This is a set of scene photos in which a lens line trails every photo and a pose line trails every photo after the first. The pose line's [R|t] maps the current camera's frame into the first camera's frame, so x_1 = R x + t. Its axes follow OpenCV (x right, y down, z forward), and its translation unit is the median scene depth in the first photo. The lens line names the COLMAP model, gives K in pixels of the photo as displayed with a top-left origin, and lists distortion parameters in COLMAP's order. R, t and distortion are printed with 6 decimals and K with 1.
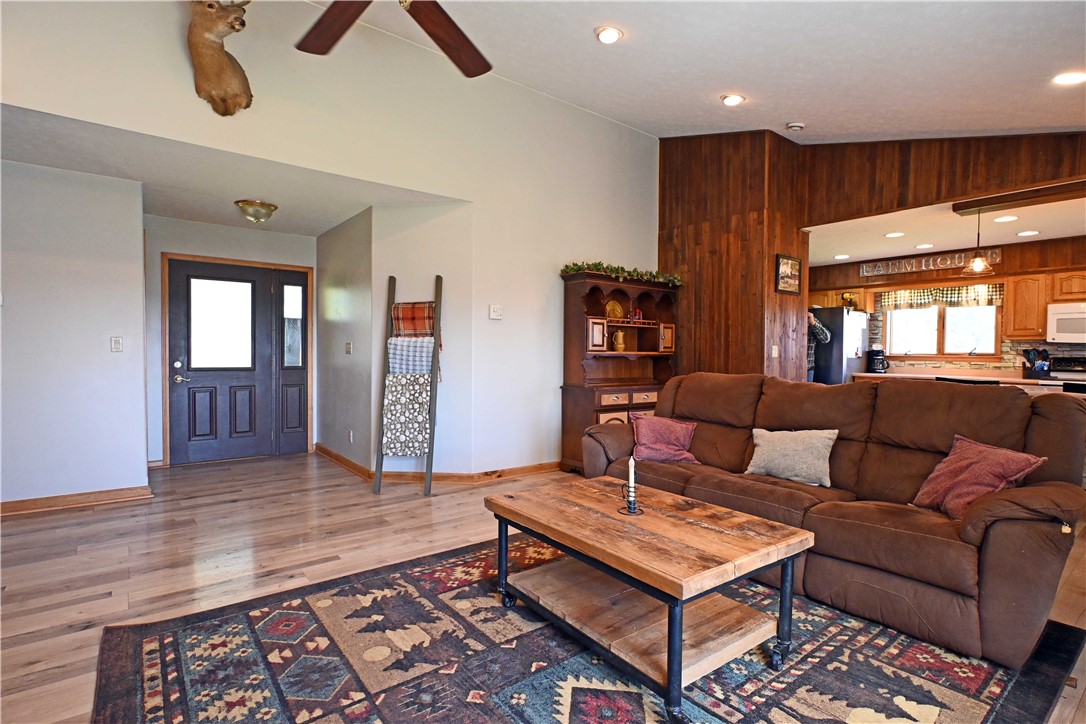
lens RADIAL K [[533.5, 0, 542.8], [0, 533.5, 363.6], [0, 0, 1]] dist [-0.006221, 0.004261]
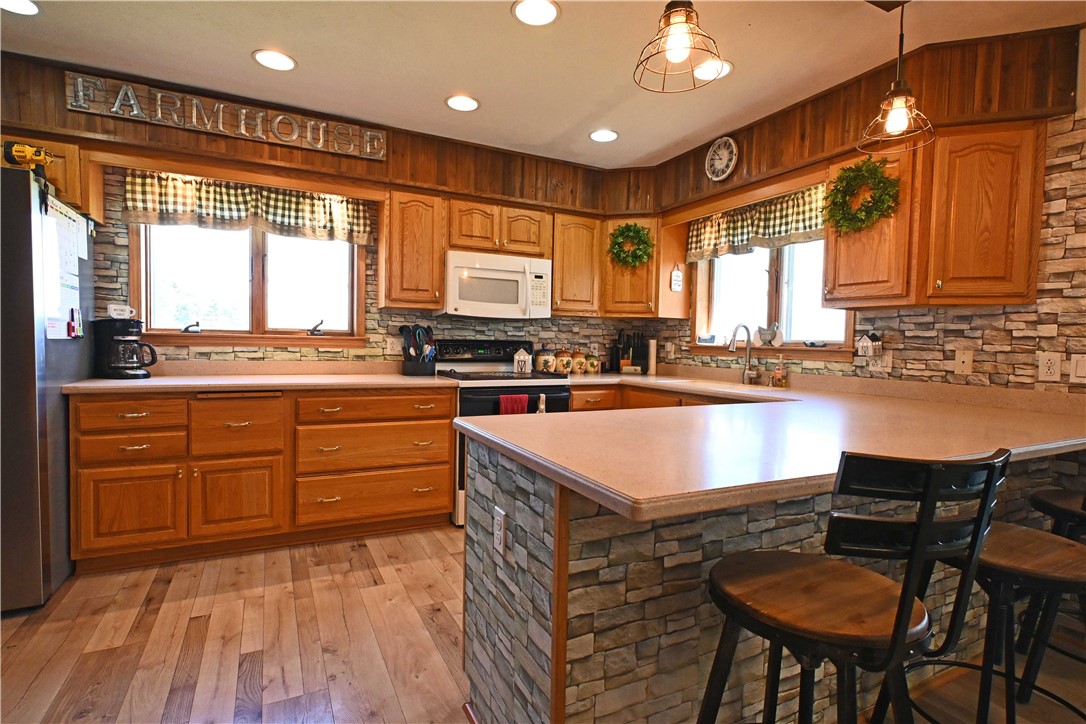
lens RADIAL K [[533.5, 0, 542.9], [0, 533.5, 363.6], [0, 0, 1]] dist [-0.006221, 0.004261]
pose [[0.200154, -0.048720, 0.978552, 0.502779], [0.001245, 0.998775, 0.049472, -0.019207], [-0.979764, -0.008683, 0.199969, 1.017839]]
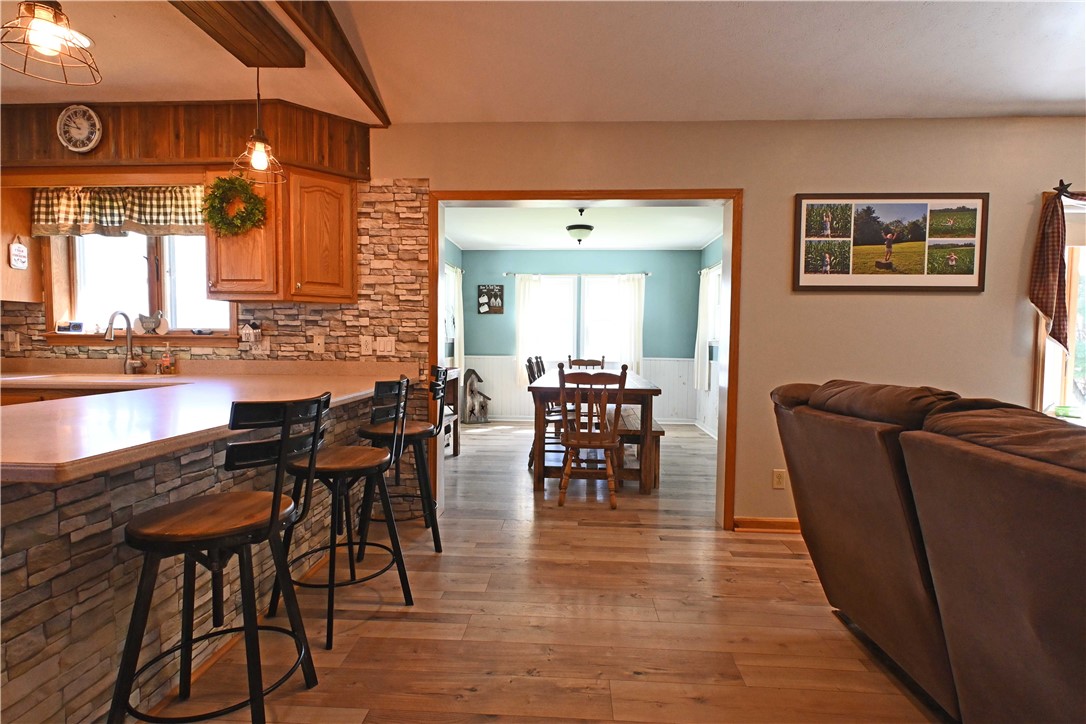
lens RADIAL K [[533.5, 0, 543.2], [0, 533.5, 363.3], [0, 0, 1]] dist [-0.006221, 0.004261]
pose [[-0.747018, -0.049199, 0.662980, 0.394913], [-0.003115, 0.997506, 0.070514, -0.020013], [-0.664796, 0.050610, -0.745309, 1.051967]]
